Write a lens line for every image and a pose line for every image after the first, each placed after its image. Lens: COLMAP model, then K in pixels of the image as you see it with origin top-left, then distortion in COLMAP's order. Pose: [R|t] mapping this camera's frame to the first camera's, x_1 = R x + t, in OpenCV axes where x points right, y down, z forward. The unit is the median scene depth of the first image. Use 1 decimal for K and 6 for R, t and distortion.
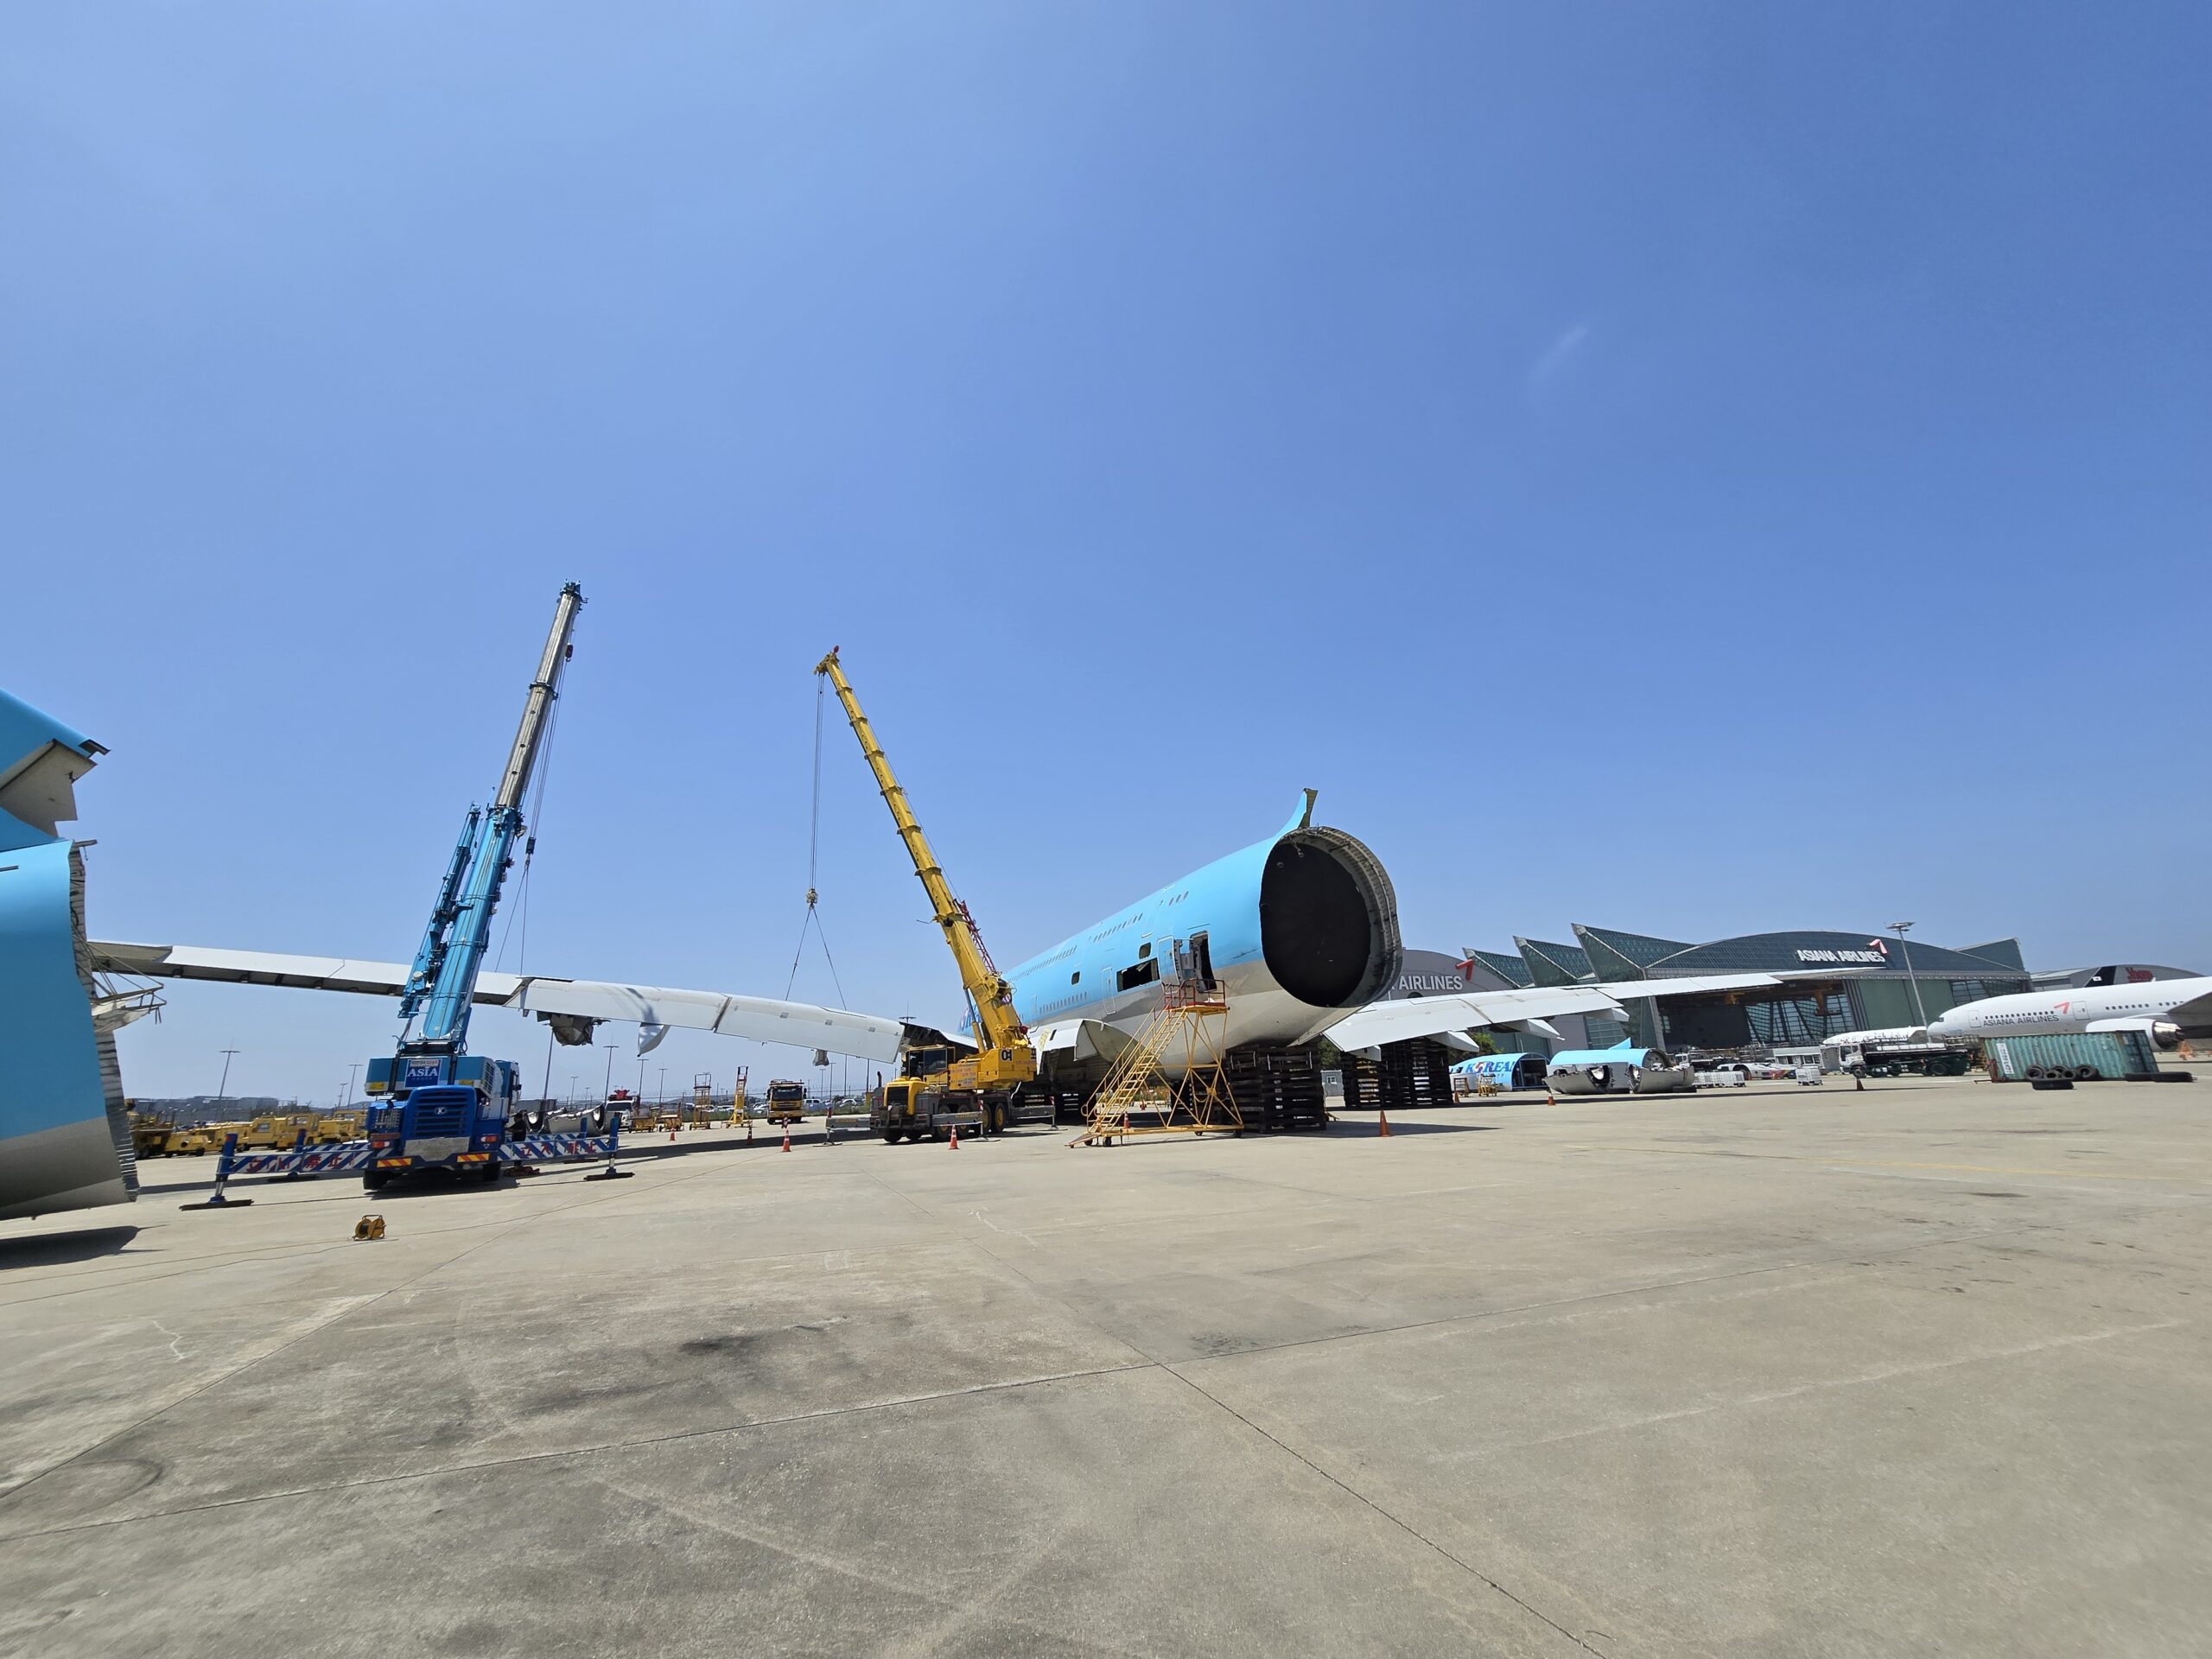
lens RADIAL K [[902.2, 0, 1094.8], [0, 902.2, 843.9], [0, 0, 1]] dist [-0.011765, 0.003686]
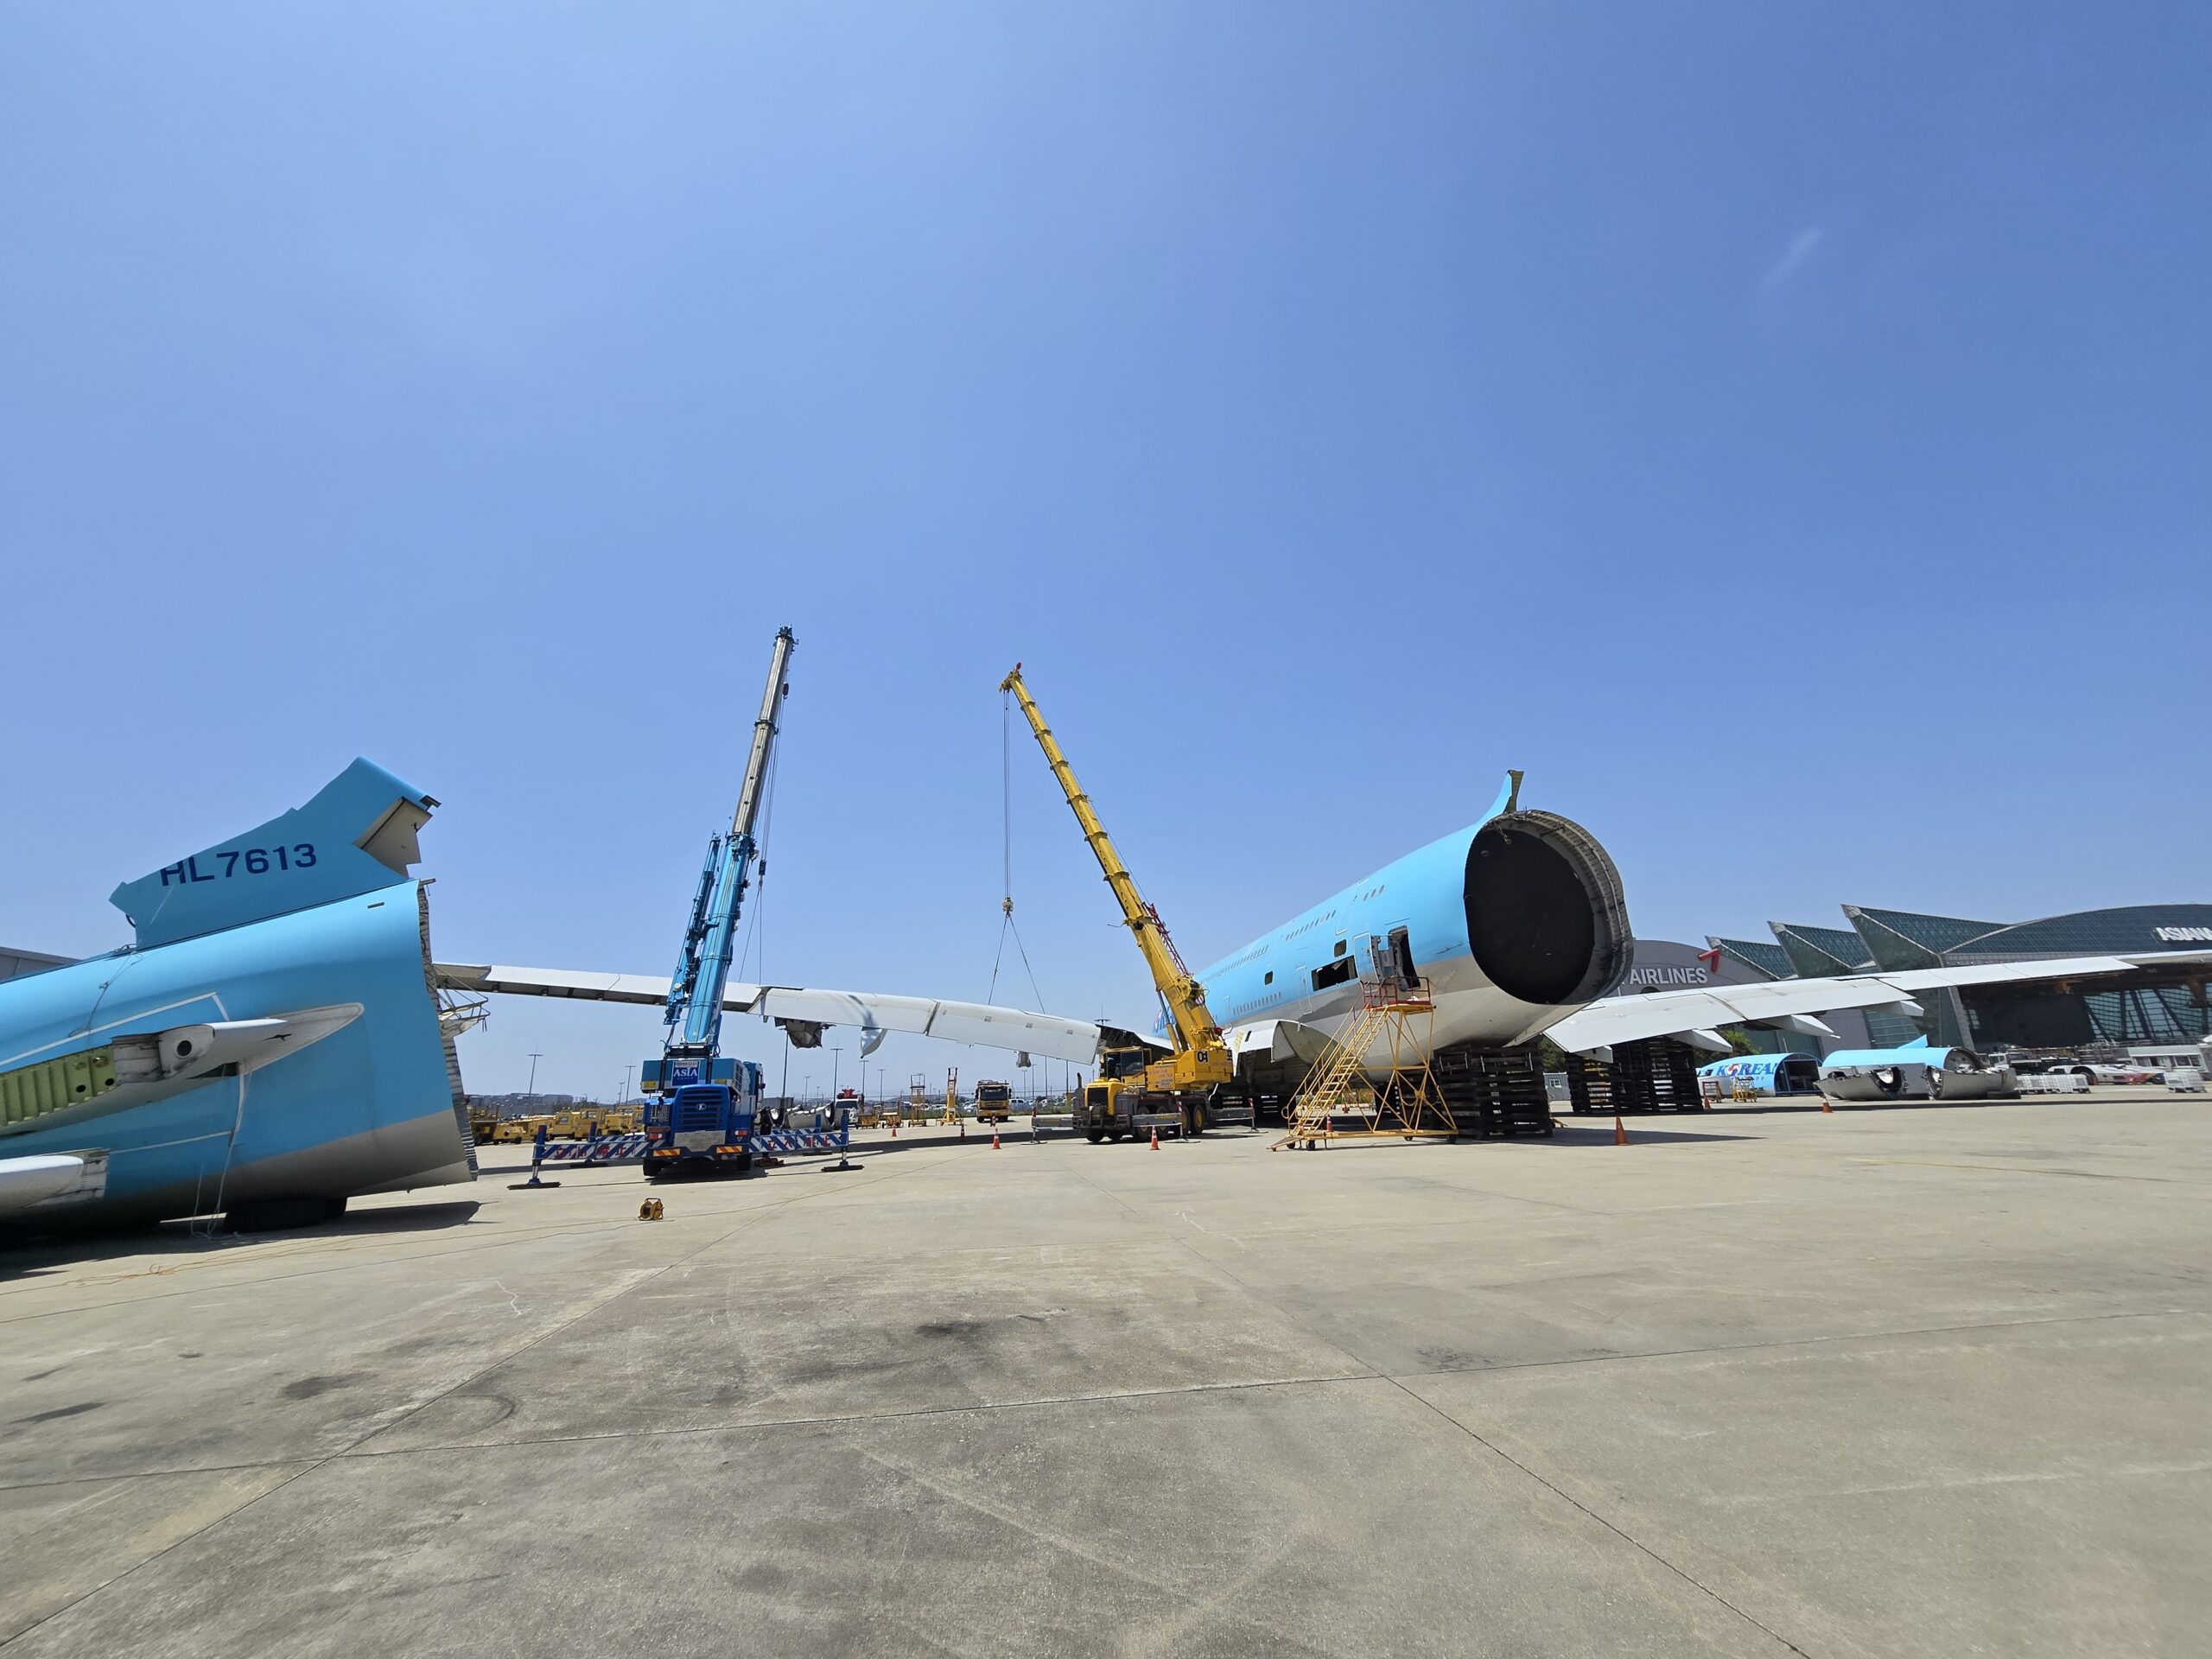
lens RADIAL K [[902.2, 0, 1094.8], [0, 902.2, 843.9], [0, 0, 1]] dist [-0.011765, 0.003686]
pose [[0.978193, -0.048555, -0.201945, -0.003437], [0.048235, 0.998815, -0.006508, -0.000501], [0.202021, -0.003375, 0.979375, -0.002378]]
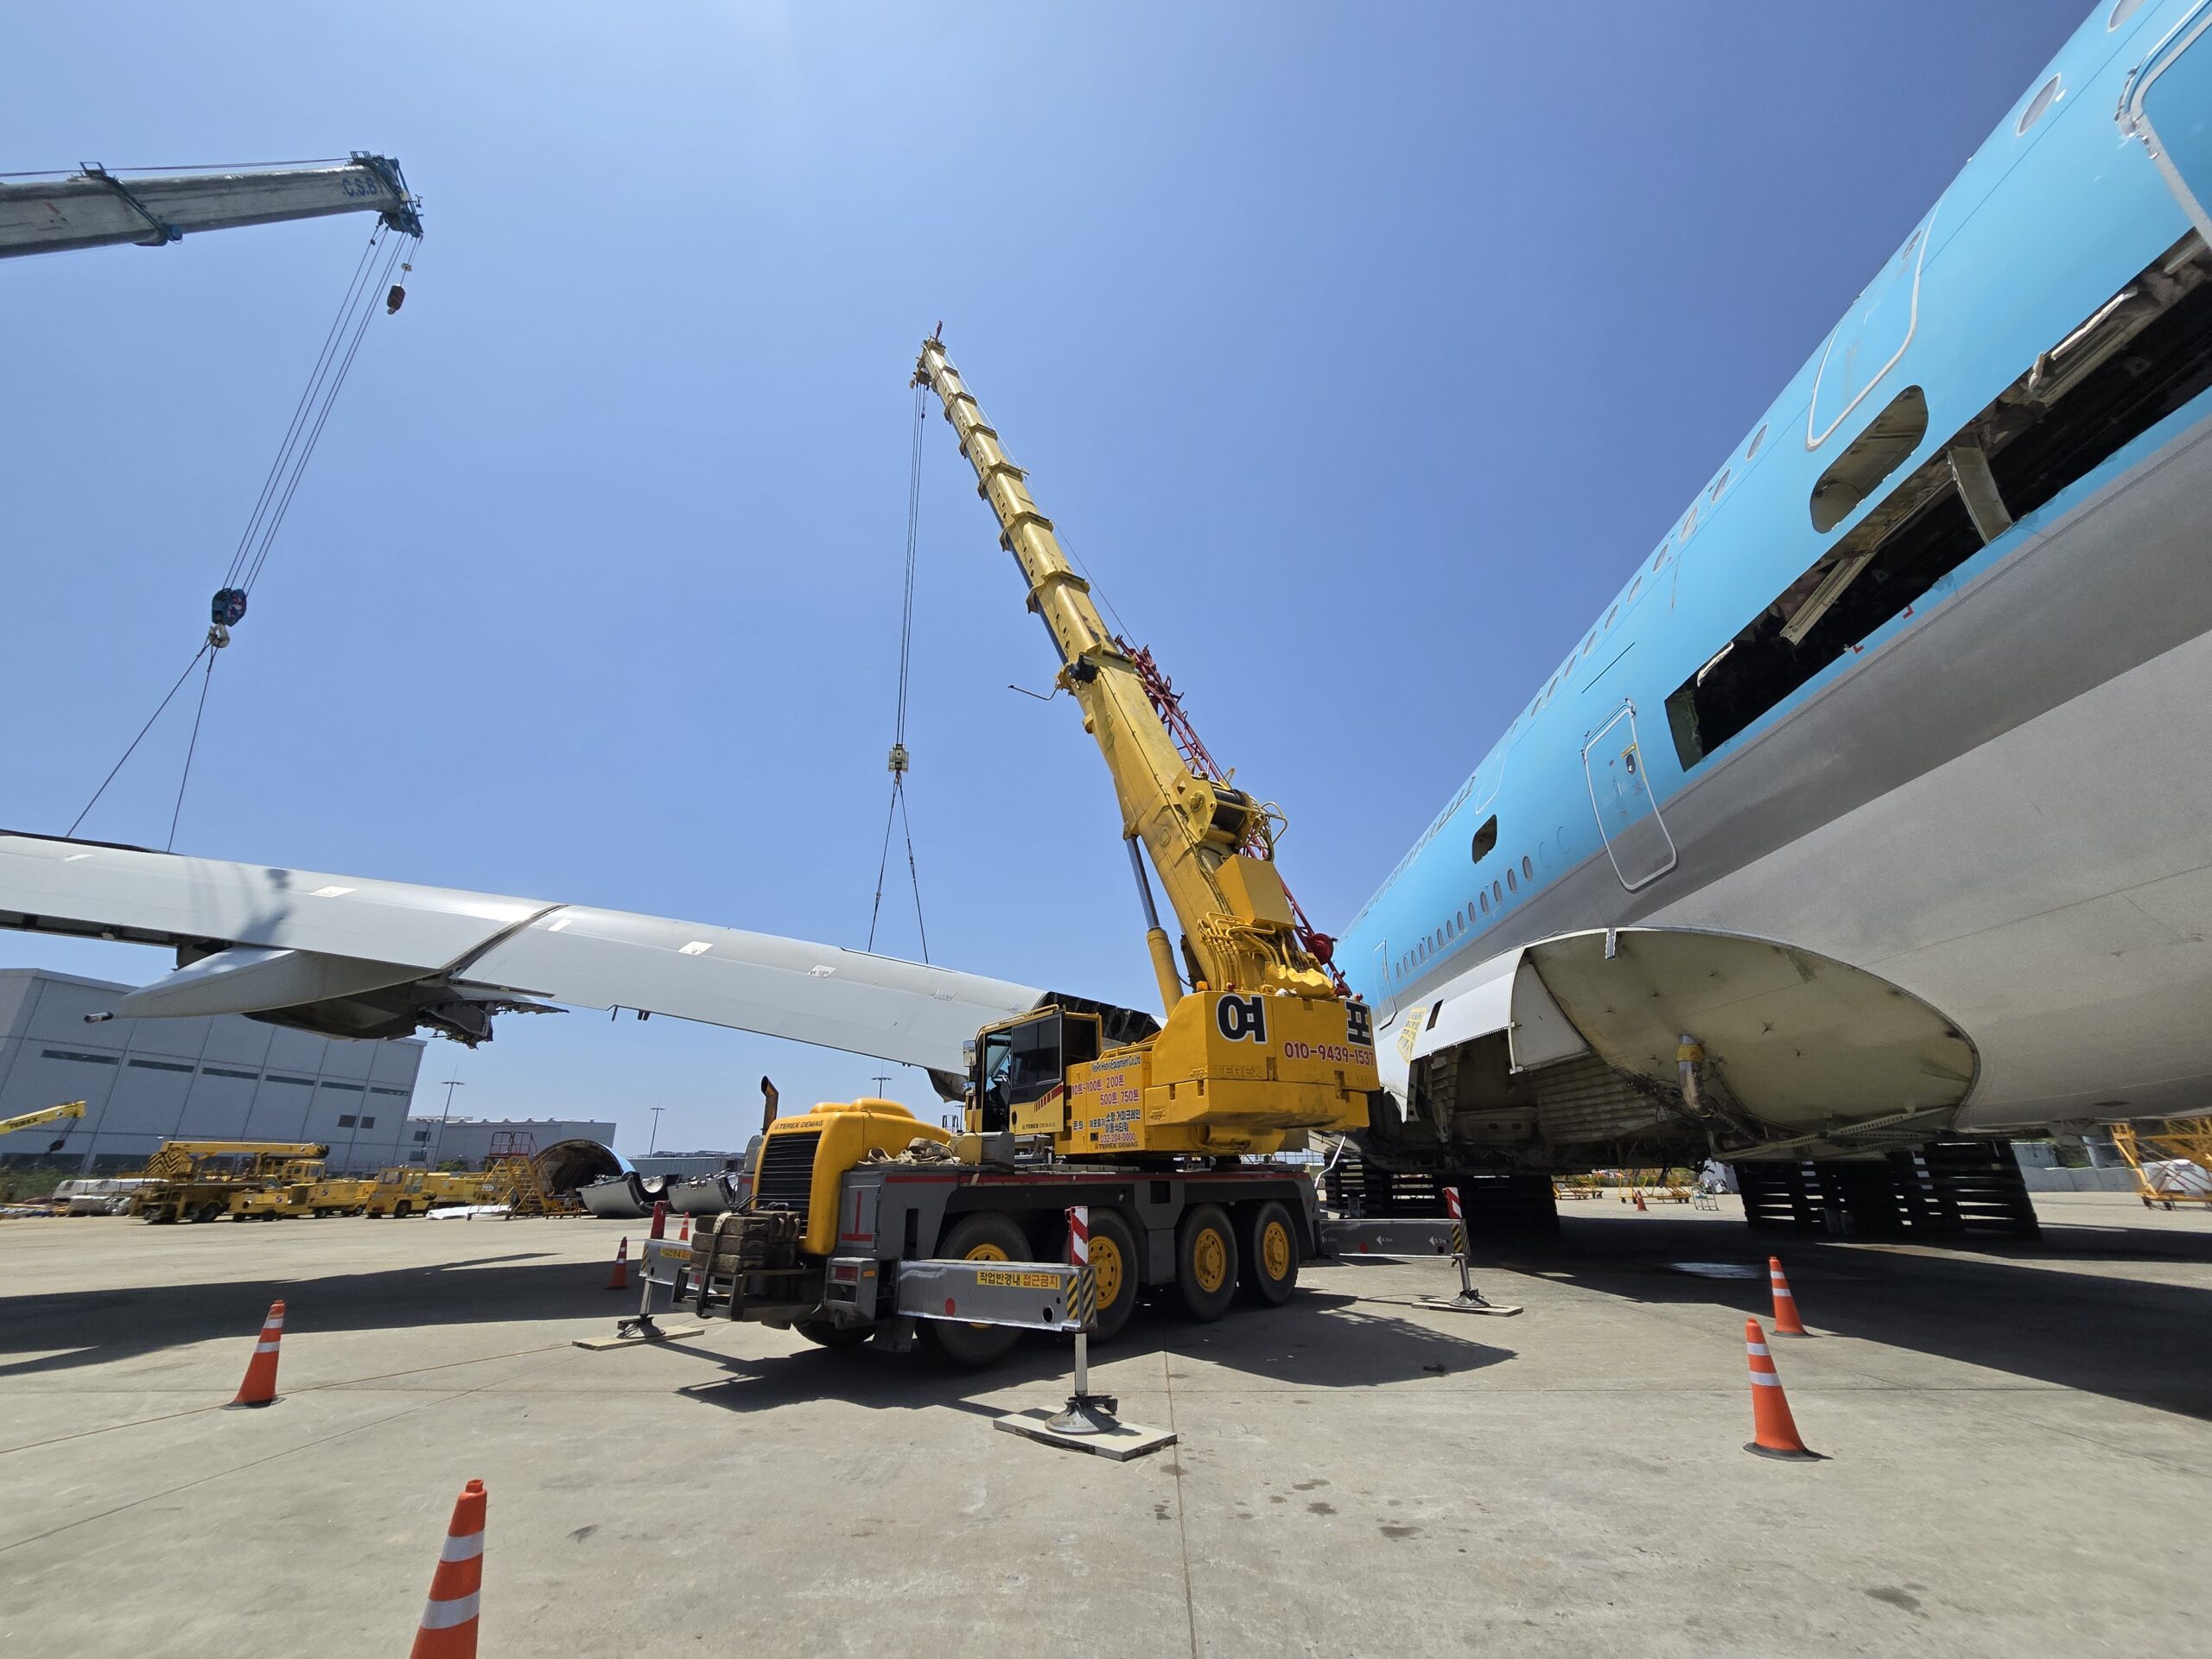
lens RADIAL K [[902.2, 0, 1094.8], [0, 902.2, 843.9], [0, 0, 1]] dist [-0.011765, 0.003686]
pose [[0.920025, -0.105358, -0.377431, -0.081607], [0.078247, 0.993174, -0.086503, 0.480431], [0.383968, 0.050052, 0.921989, 1.757464]]
